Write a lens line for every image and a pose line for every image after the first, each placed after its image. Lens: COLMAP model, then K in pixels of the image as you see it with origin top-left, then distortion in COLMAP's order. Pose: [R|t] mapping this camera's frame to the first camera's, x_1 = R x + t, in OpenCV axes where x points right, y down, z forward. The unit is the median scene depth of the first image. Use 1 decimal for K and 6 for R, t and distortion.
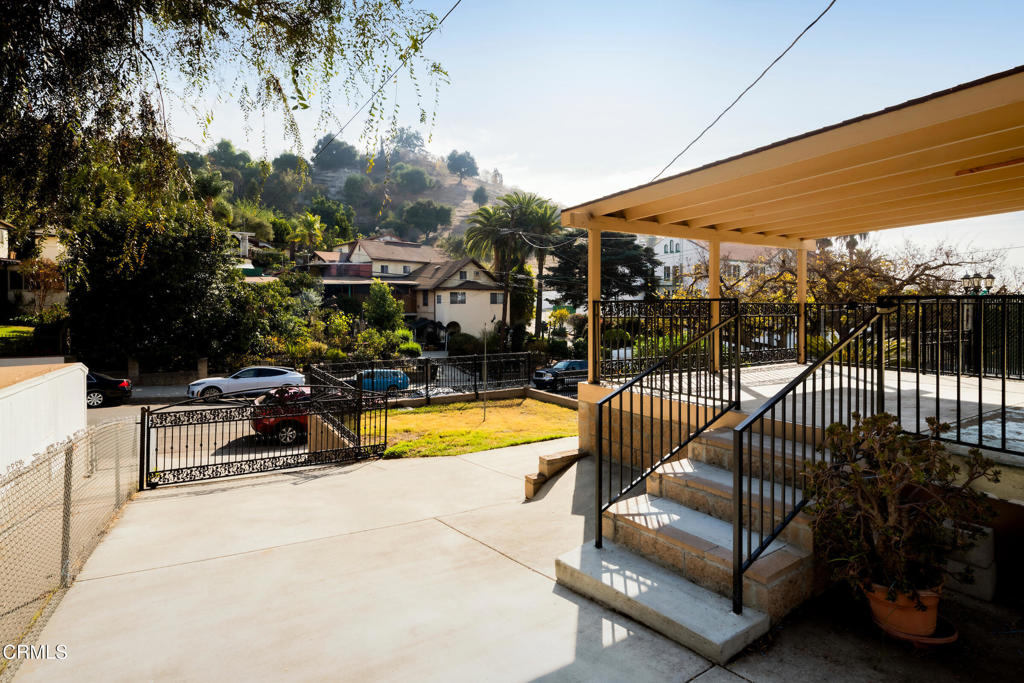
lens RADIAL K [[503.4, 0, 515.3], [0, 503.4, 315.3], [0, 0, 1]] dist [0.001151, -0.001201]
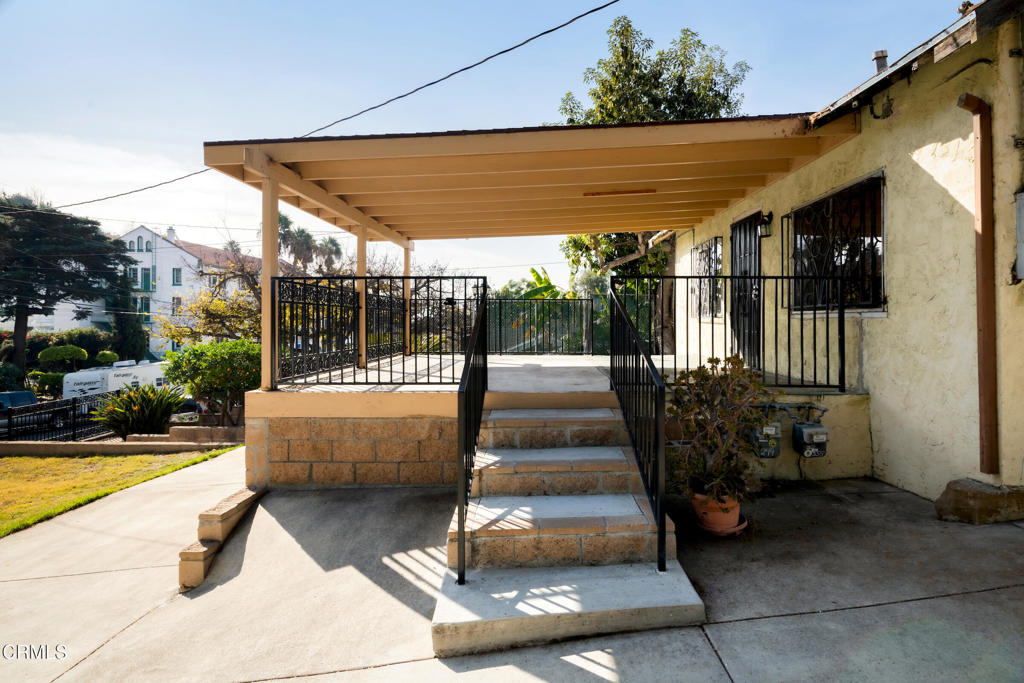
lens RADIAL K [[503.4, 0, 515.3], [0, 503.4, 315.3], [0, 0, 1]] dist [0.001151, -0.001201]
pose [[0.566355, 0.006014, 0.824140, -0.417649], [0.015172, 0.999728, -0.017722, 0.077927], [-0.824022, 0.022541, 0.566109, 0.510328]]
